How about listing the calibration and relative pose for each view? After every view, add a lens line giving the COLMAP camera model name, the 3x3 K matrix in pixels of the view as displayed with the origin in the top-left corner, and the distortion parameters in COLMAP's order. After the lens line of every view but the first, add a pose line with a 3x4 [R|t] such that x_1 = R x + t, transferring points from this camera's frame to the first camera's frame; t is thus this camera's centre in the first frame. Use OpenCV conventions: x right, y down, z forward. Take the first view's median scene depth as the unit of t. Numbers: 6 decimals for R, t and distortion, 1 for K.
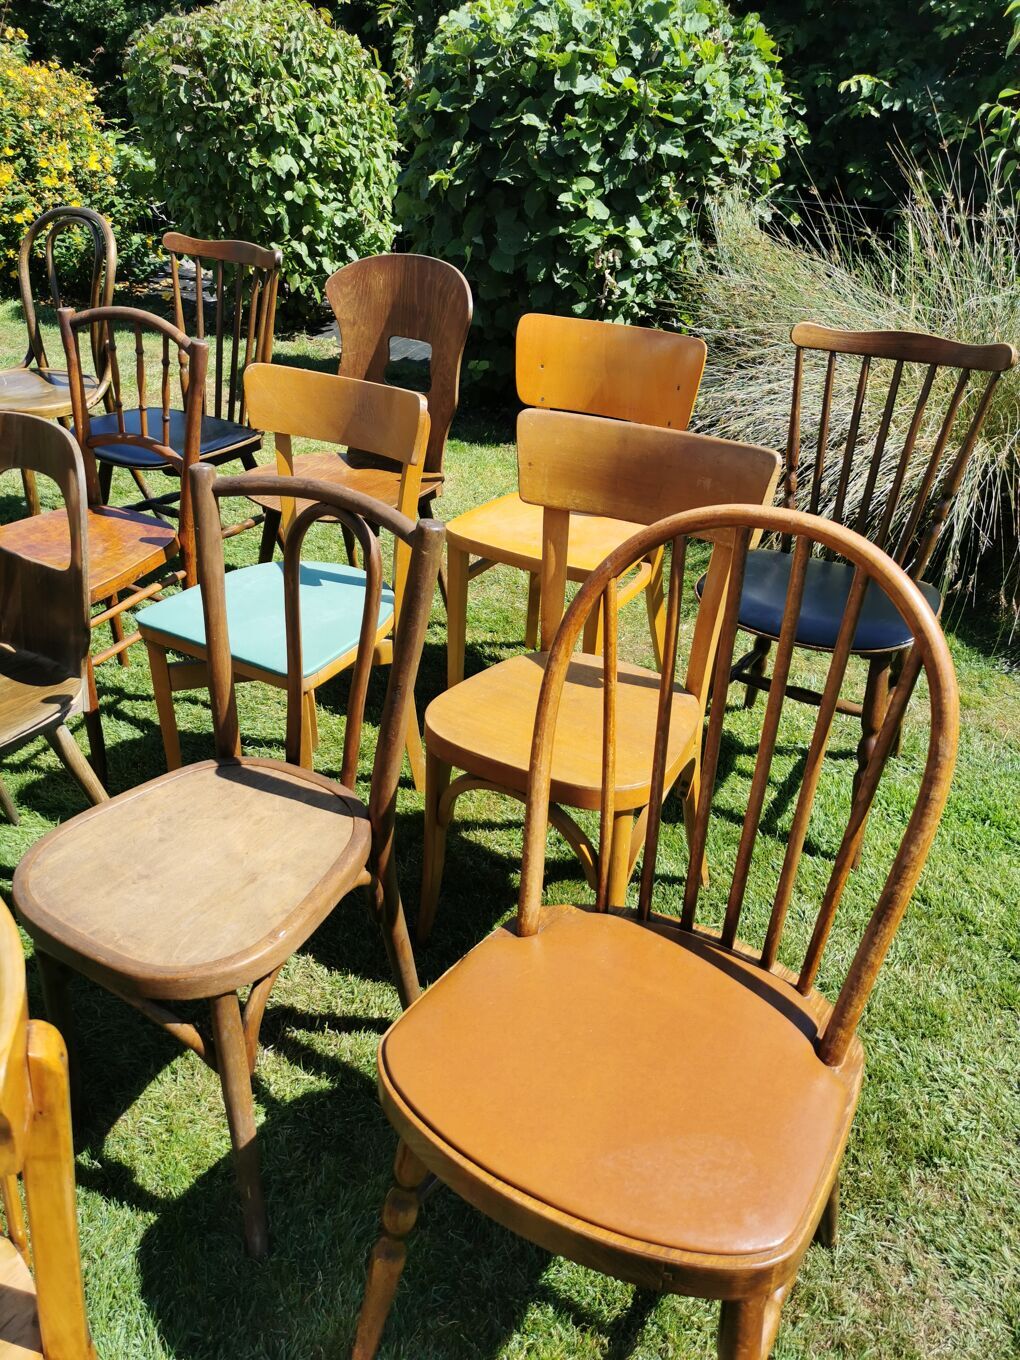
lens RADIAL K [[1052.4, 0, 507.2], [0, 1052.4, 675.5], [0, 0, 1]] dist [0.051744, -0.046666]
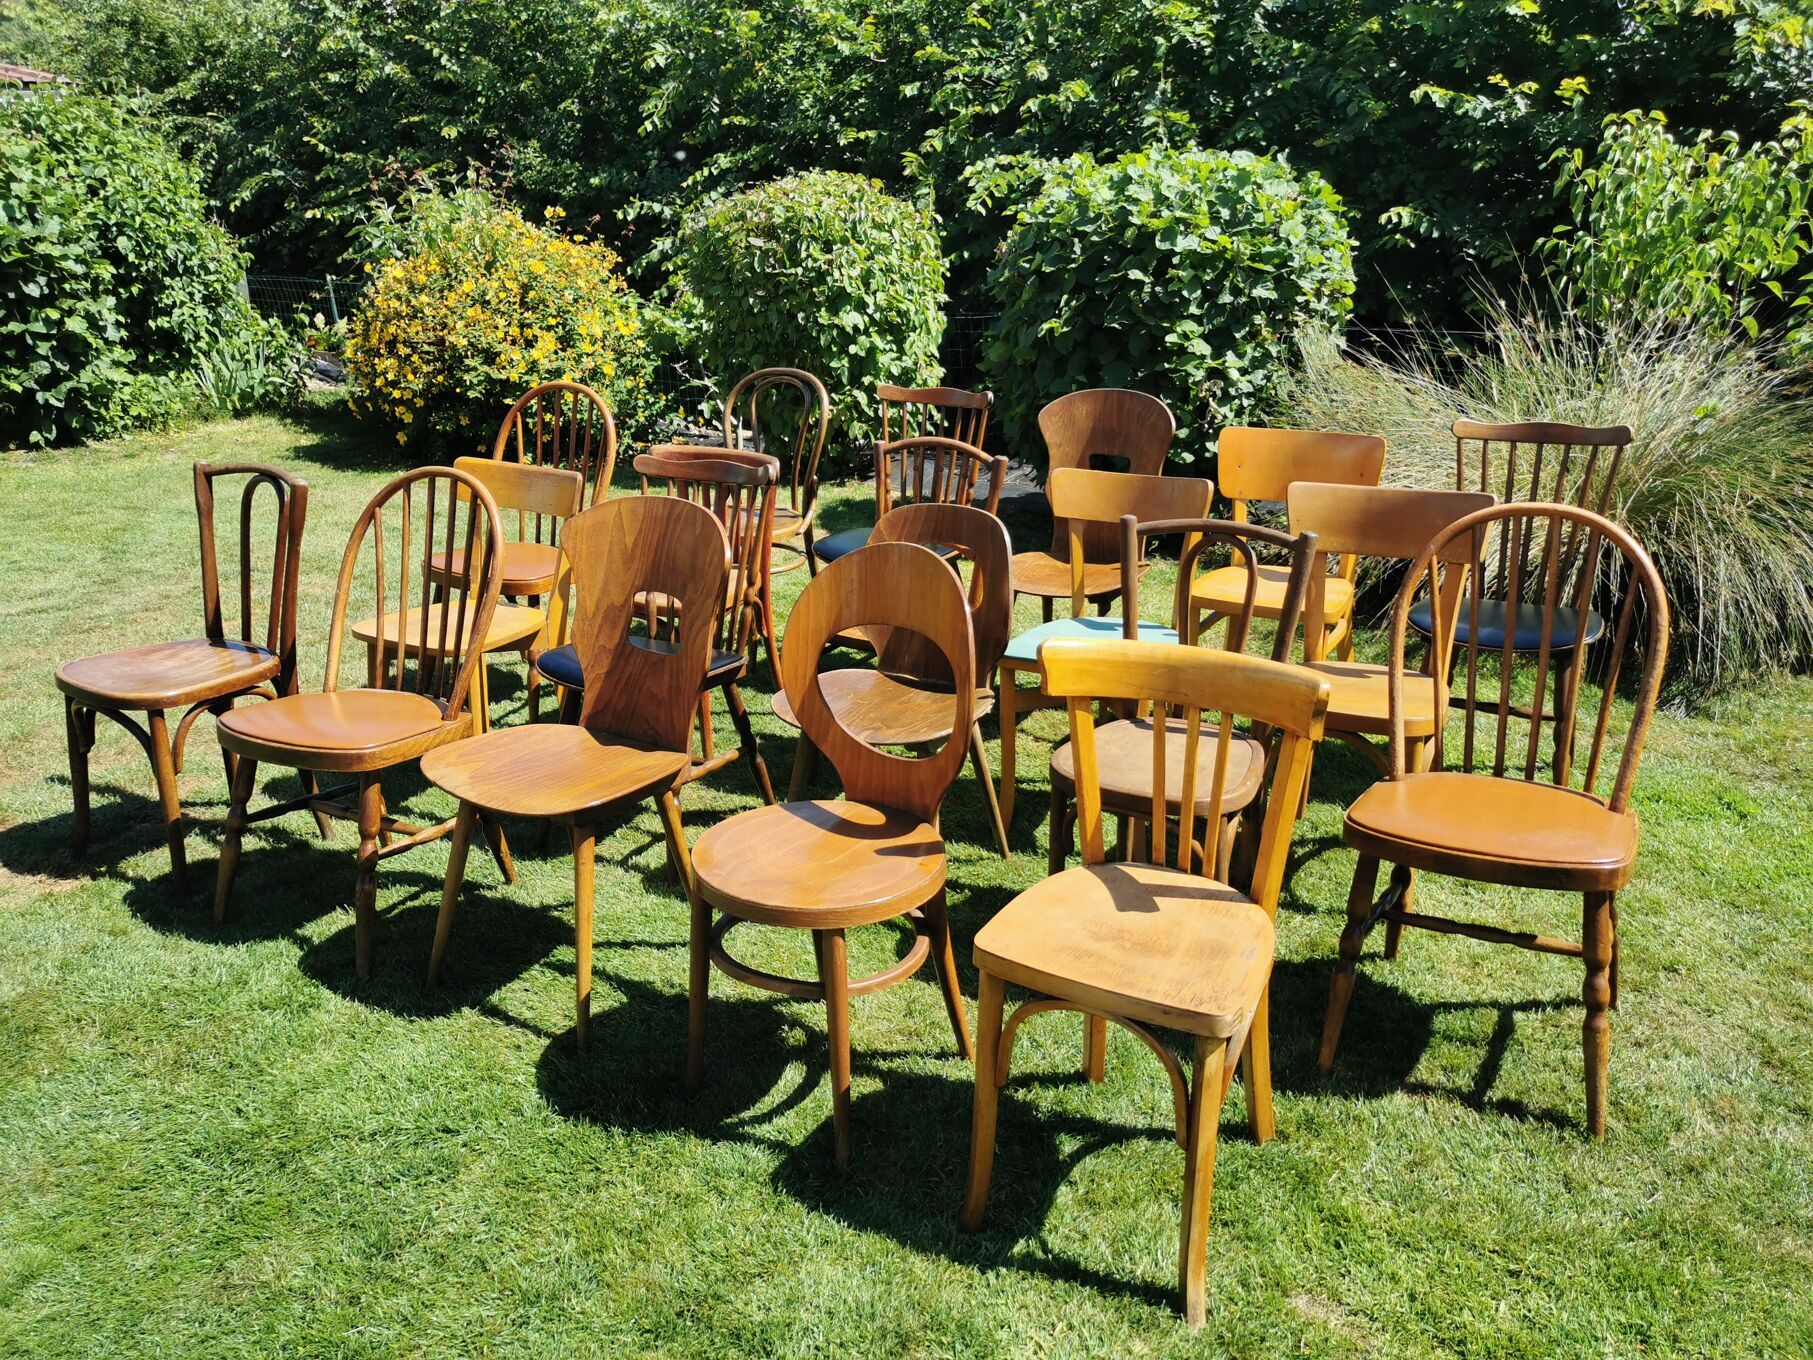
lens RADIAL K [[1402.9, 0, 909.5], [0, 1402.9, 678.9], [0, 0, 1]] dist [0.051744, -0.046666]
pose [[0.998736, -0.050004, 0.005123, -0.232160], [0.050099, 0.981915, -0.182572, 0.144550], [0.004099, 0.182598, 0.983179, -0.358683]]
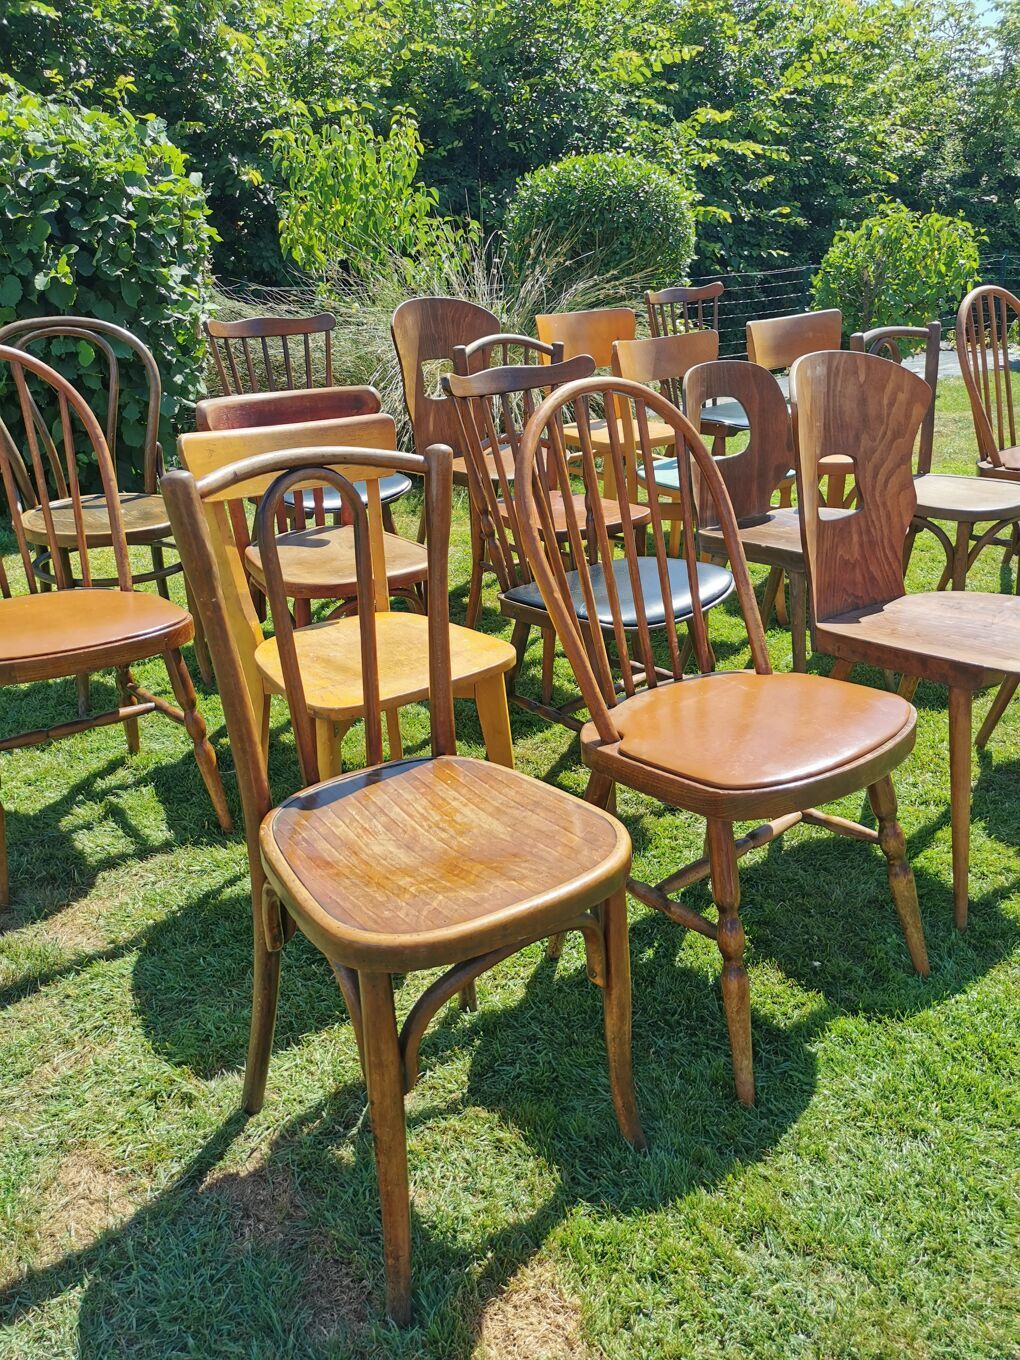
lens RADIAL K [[1052.4, 0, 507.1], [0, 1052.4, 684.3], [0, 0, 1]] dist [0.051744, -0.046666]
pose [[0.361316, -0.403969, 0.840393, -0.912031], [0.483448, 0.851838, 0.201619, -0.133116], [-0.797326, 0.333438, 0.503081, 0.270853]]
